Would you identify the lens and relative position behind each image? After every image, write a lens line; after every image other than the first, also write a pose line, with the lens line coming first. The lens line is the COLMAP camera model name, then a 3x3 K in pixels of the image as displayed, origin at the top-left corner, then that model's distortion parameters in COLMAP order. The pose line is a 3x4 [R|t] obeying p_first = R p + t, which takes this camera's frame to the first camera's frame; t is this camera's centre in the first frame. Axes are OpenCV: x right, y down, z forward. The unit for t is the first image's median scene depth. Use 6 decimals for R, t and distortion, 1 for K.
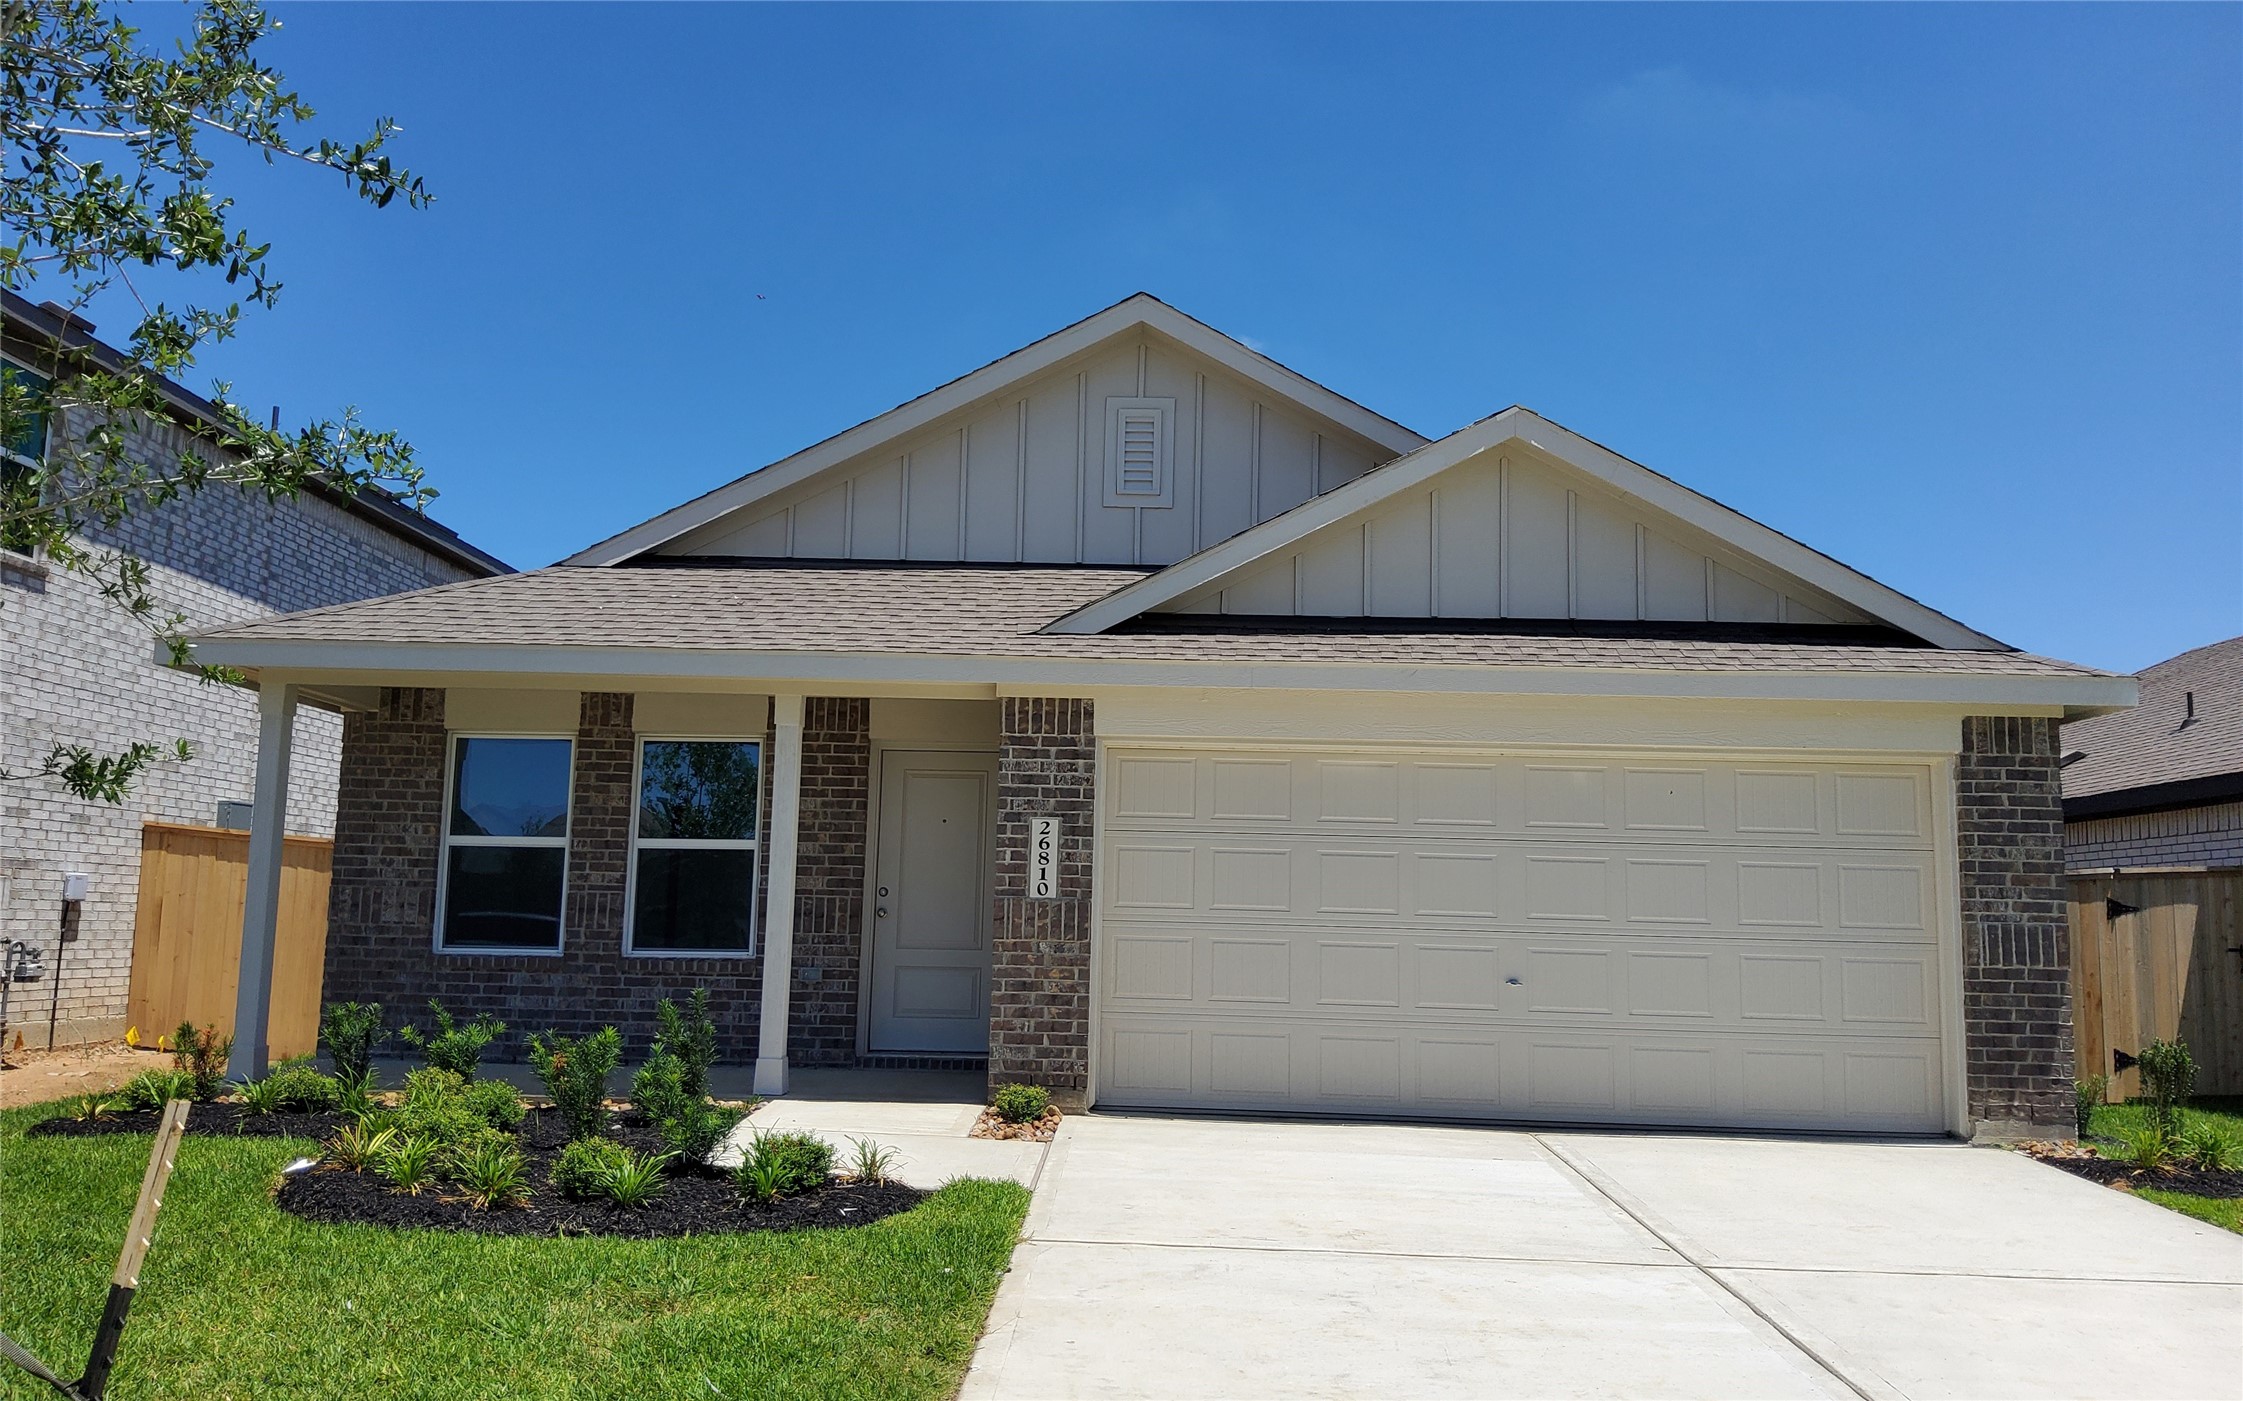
lens RADIAL K [[1676.6, 0, 1123.8], [0, 1676.6, 696.3], [0, 0, 1]] dist [0.061785, -0.108744]
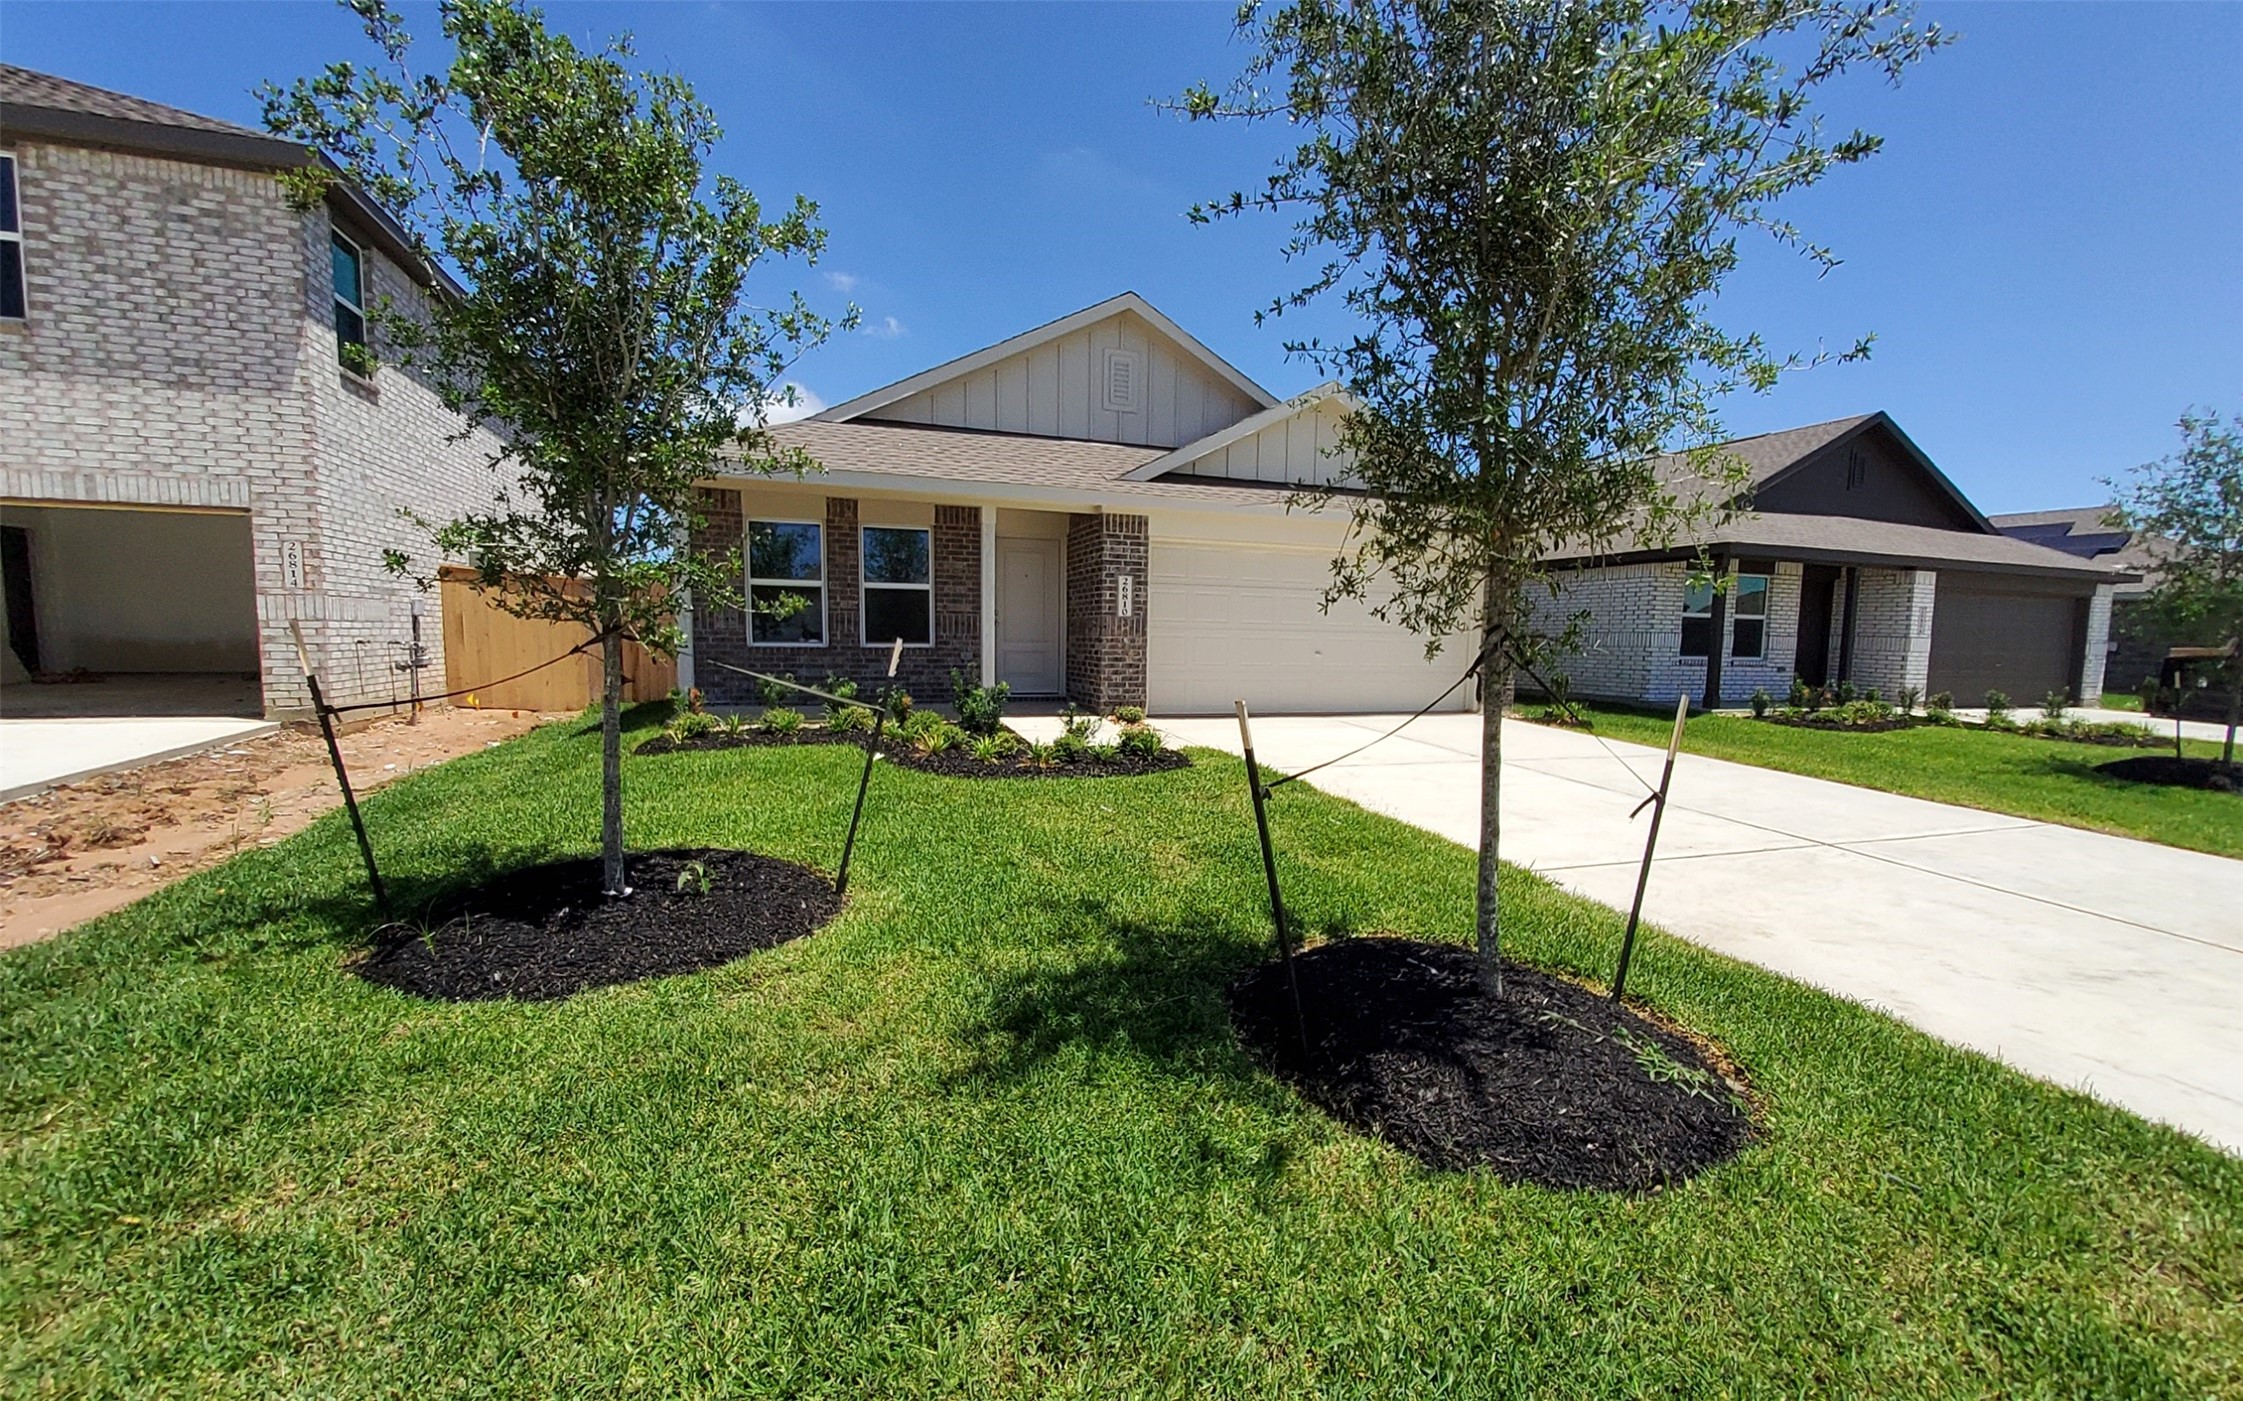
lens RADIAL K [[892.1, 0, 1132.1], [0, 892.1, 720.6], [0, 0, 1]] dist [-0.002267, -0.002604]
pose [[0.928648, -0.043051, 0.368456, -0.435463], [-0.046472, 0.971917, 0.230689, -0.005840], [-0.368040, -0.231352, 0.900568, -0.002254]]
